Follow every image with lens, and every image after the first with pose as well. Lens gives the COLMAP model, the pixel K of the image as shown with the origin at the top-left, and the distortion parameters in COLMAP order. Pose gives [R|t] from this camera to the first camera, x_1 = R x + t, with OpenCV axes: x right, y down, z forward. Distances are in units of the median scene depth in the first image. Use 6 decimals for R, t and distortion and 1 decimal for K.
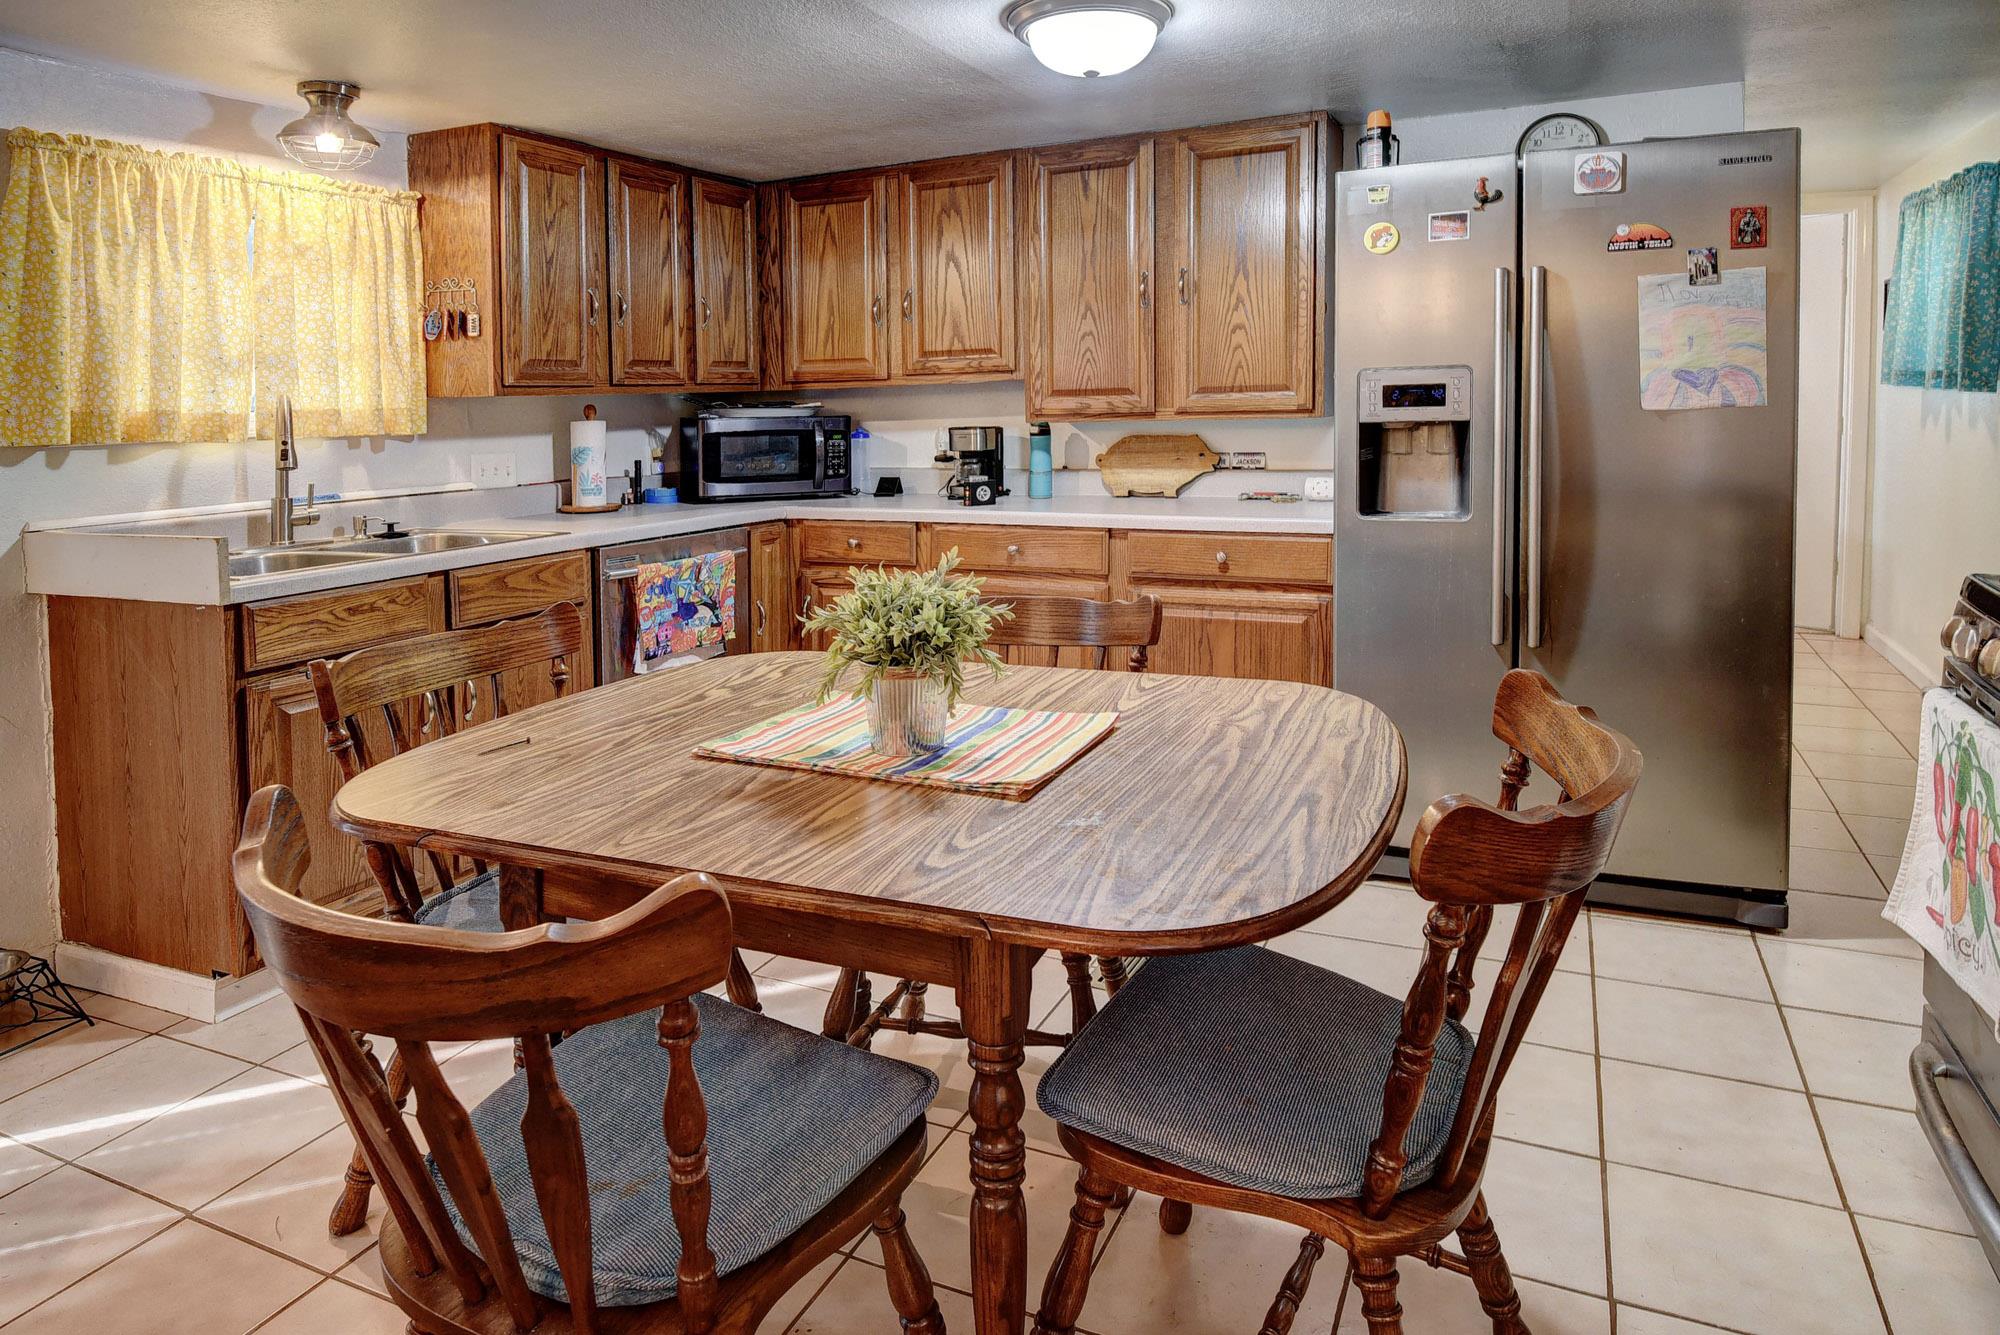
lens RADIAL K [[1204.8, 0, 936.1], [0, 1204.8, 478.7], [0, 0, 1]] dist [-0.003053, -0.016406]
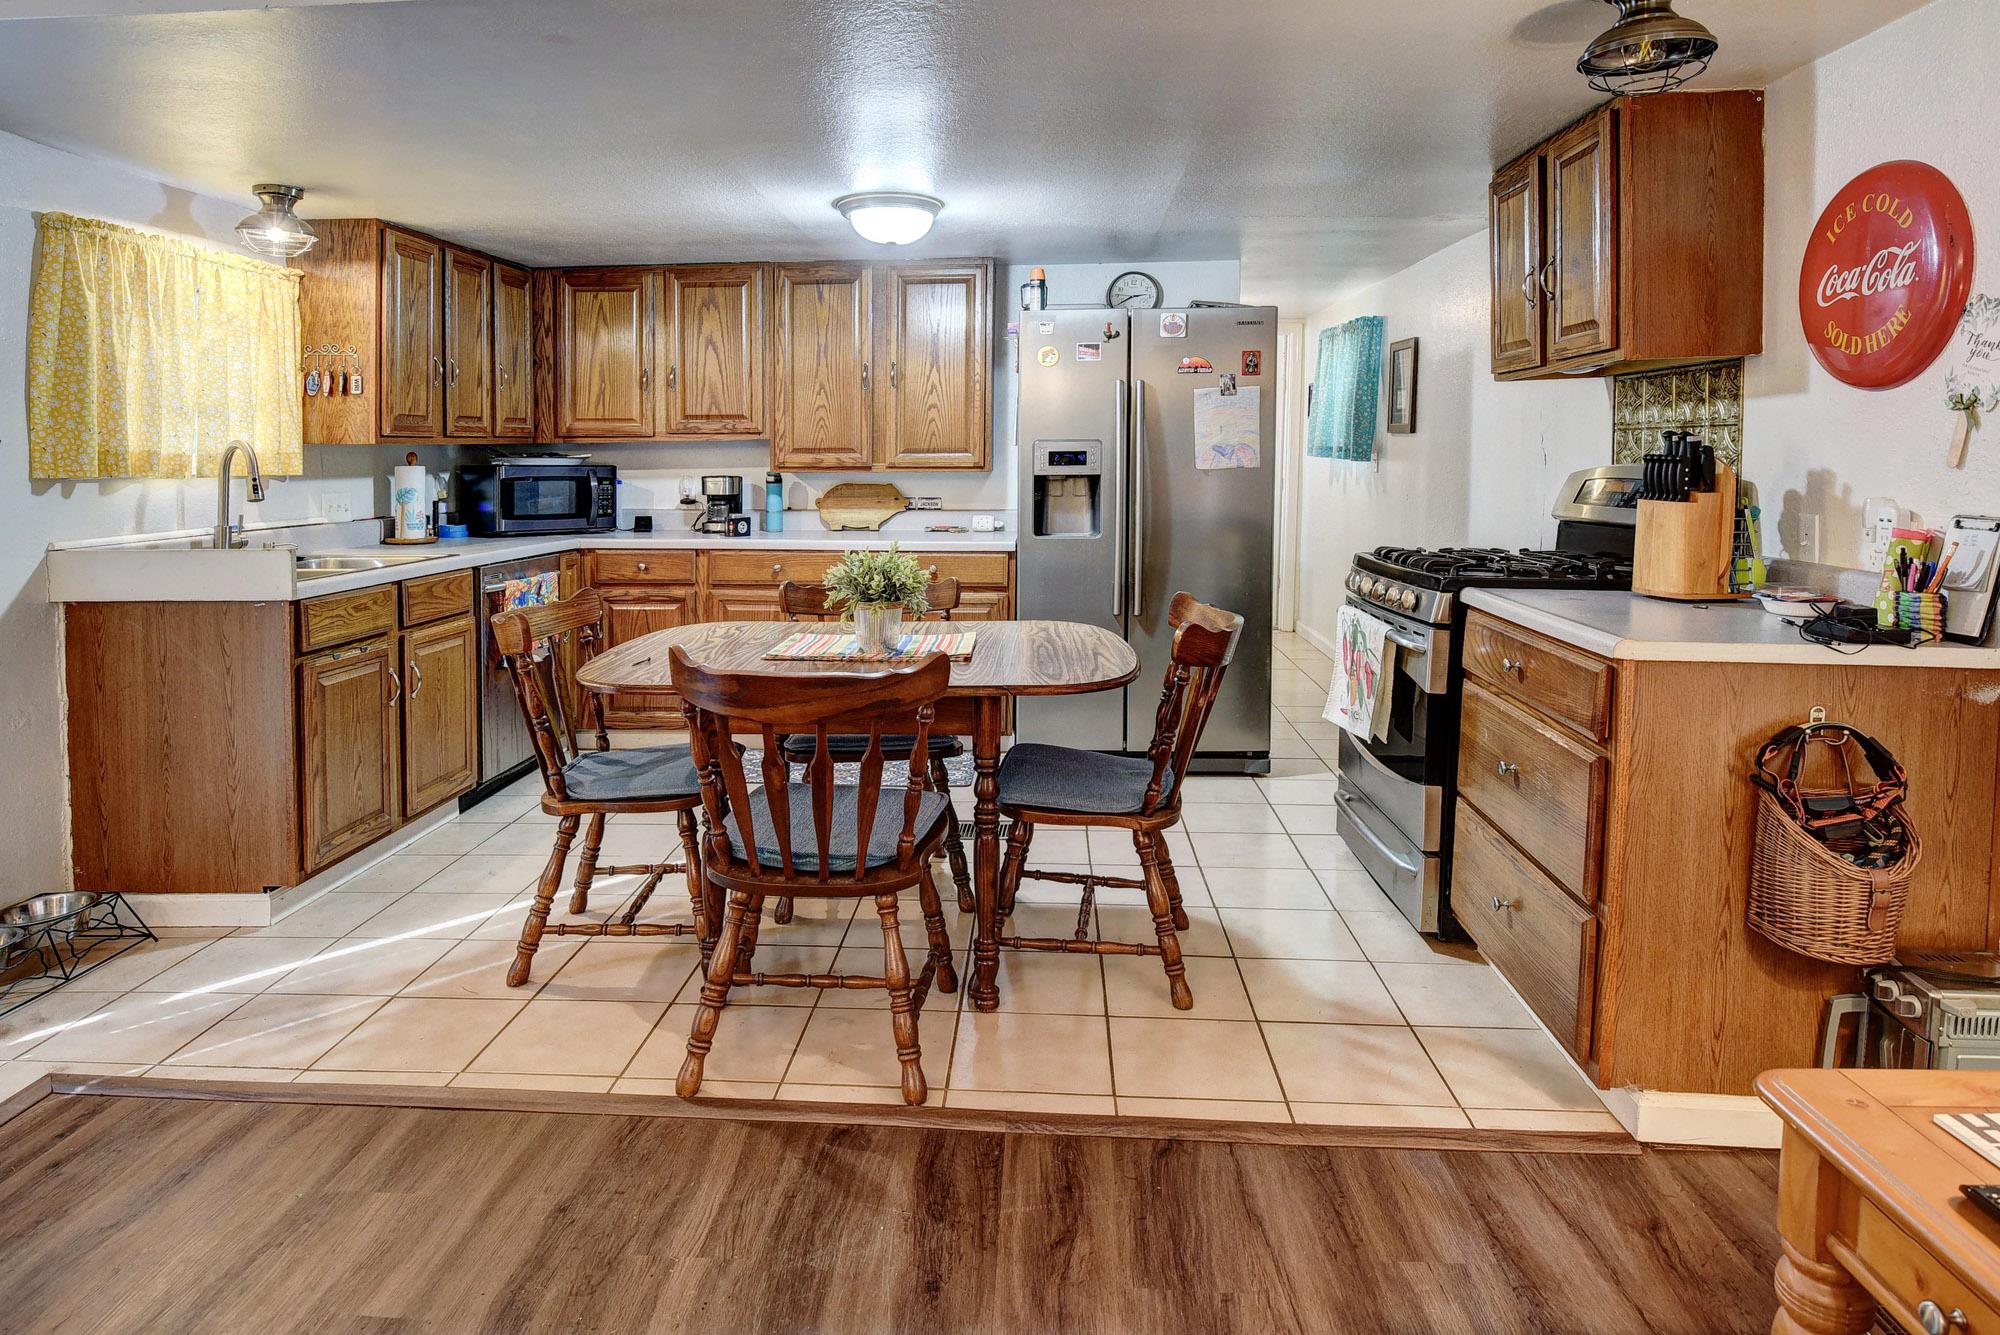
lens RADIAL K [[1204.8, 0, 945.4], [0, 1204.8, 553.4], [0, 0, 1]] dist [-0.003053, -0.016406]
pose [[0.926575, -0.010316, 0.375969, -0.286583], [0.004514, 0.999857, 0.016310, 0.023870], [-0.376083, -0.013415, 0.926489, -0.330545]]
